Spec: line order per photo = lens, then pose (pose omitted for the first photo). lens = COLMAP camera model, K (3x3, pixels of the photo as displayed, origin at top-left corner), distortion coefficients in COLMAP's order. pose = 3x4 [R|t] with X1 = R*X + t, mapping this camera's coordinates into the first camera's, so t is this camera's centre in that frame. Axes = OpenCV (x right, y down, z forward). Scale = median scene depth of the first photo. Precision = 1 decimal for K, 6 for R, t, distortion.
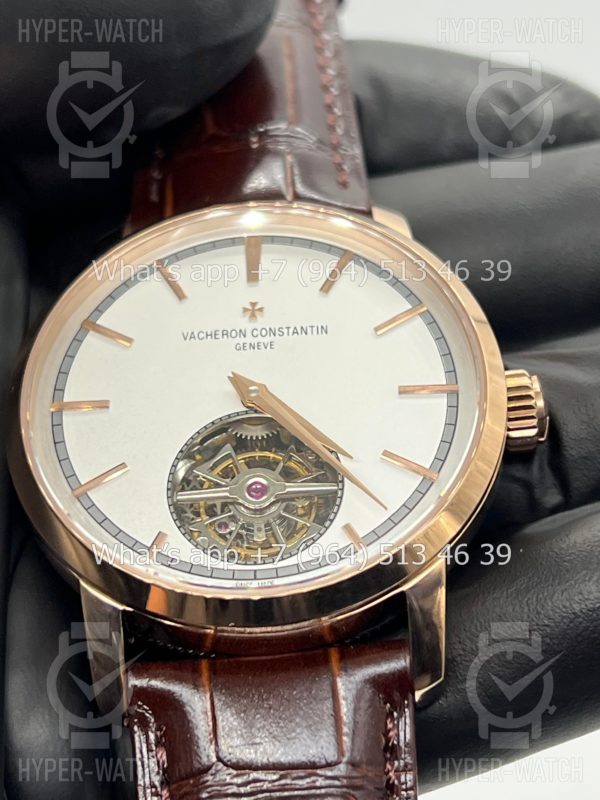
lens RADIAL K [[1811.4, 0, 300.0], [0, 1811.4, 400.0], [0, 0, 1]] dist [0.072437, -0.381258]
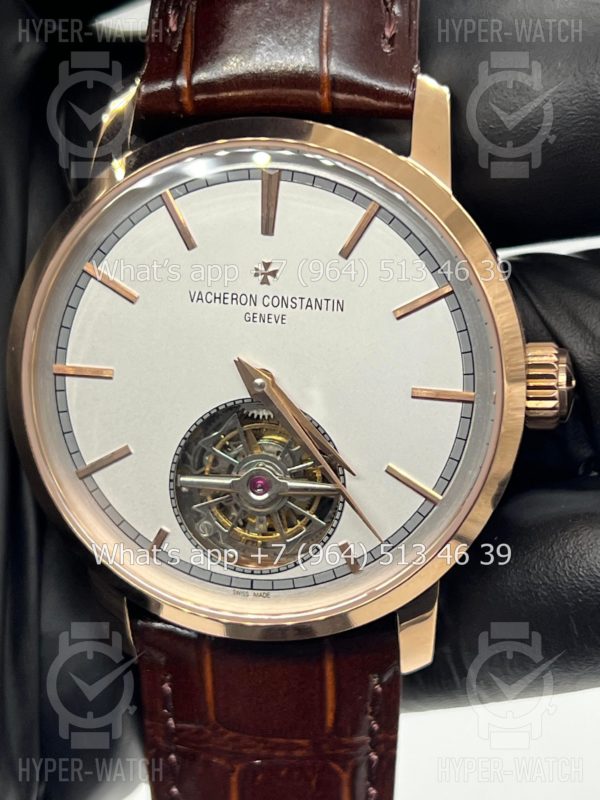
lens RADIAL K [[1811.4, 0, 300.0], [0, 1811.4, 400.0], [0, 0, 1]] dist [0.072437, -0.381258]
pose [[0.994059, 0.077898, -0.076021, 0.068914], [-0.011668, 0.770672, 0.637125, -0.607383], [0.108218, -0.632453, 0.767002, 0.264953]]
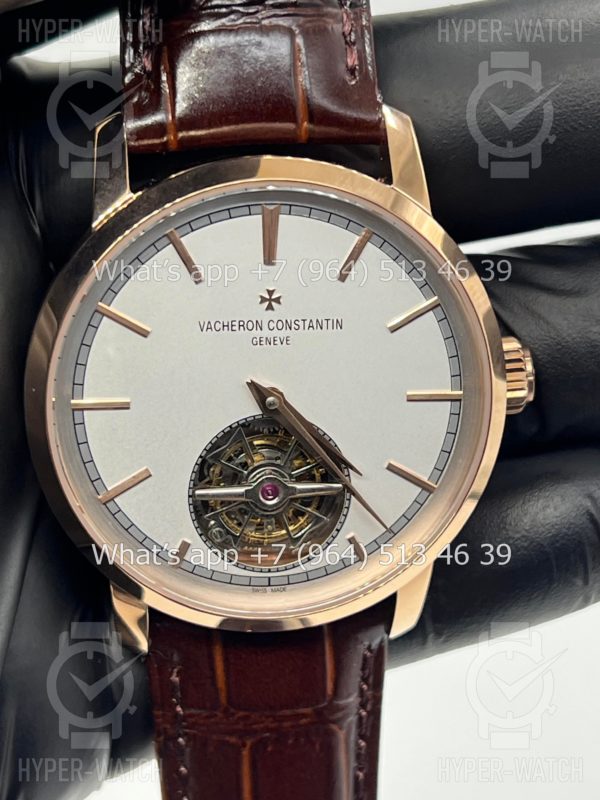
lens RADIAL K [[1811.4, 0, 300.0], [0, 1811.4, 400.0], [0, 0, 1]] dist [0.072437, -0.381258]
pose [[0.979220, -0.017768, 0.202023, -0.219358], [-0.128305, 0.717176, 0.684979, -0.718395], [-0.157057, -0.696666, 0.699993, 0.272848]]
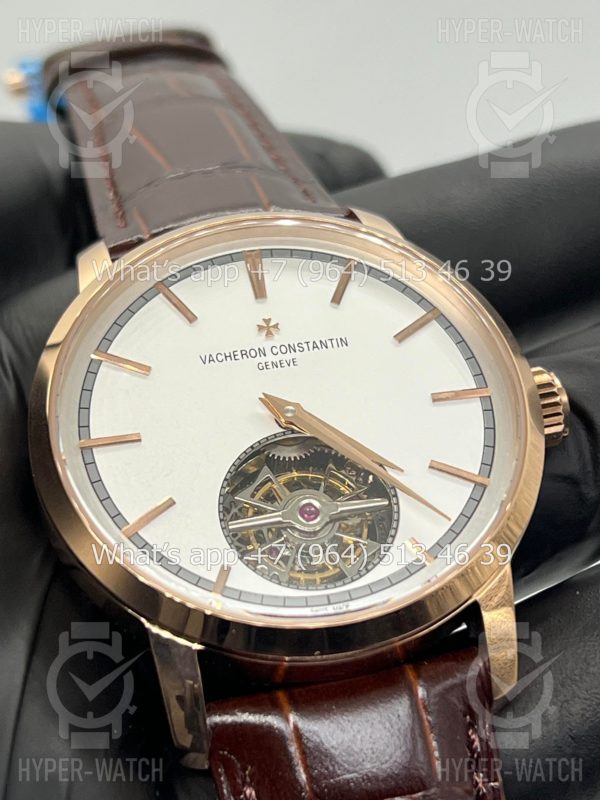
lens RADIAL K [[1811.4, 0, 300.0], [0, 1811.4, 400.0], [0, 0, 1]] dist [0.072437, -0.381258]
pose [[0.976170, -0.081802, 0.200998, -0.215722], [0.079007, 0.996633, 0.021901, -0.031762], [-0.202113, -0.005499, 0.979347, 0.043987]]
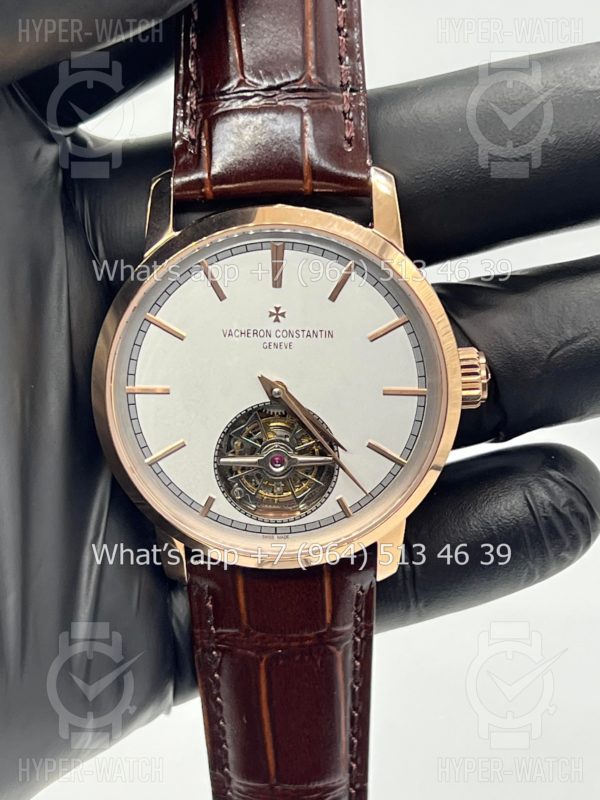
lens RADIAL K [[1811.4, 0, 300.0], [0, 1811.4, 400.0], [0, 0, 1]] dist [0.072437, -0.381258]
pose [[0.997388, 0.013420, 0.070973, -0.104861], [-0.058975, 0.718612, 0.692906, -0.944579], [-0.041704, -0.695282, 0.717526, 0.019658]]
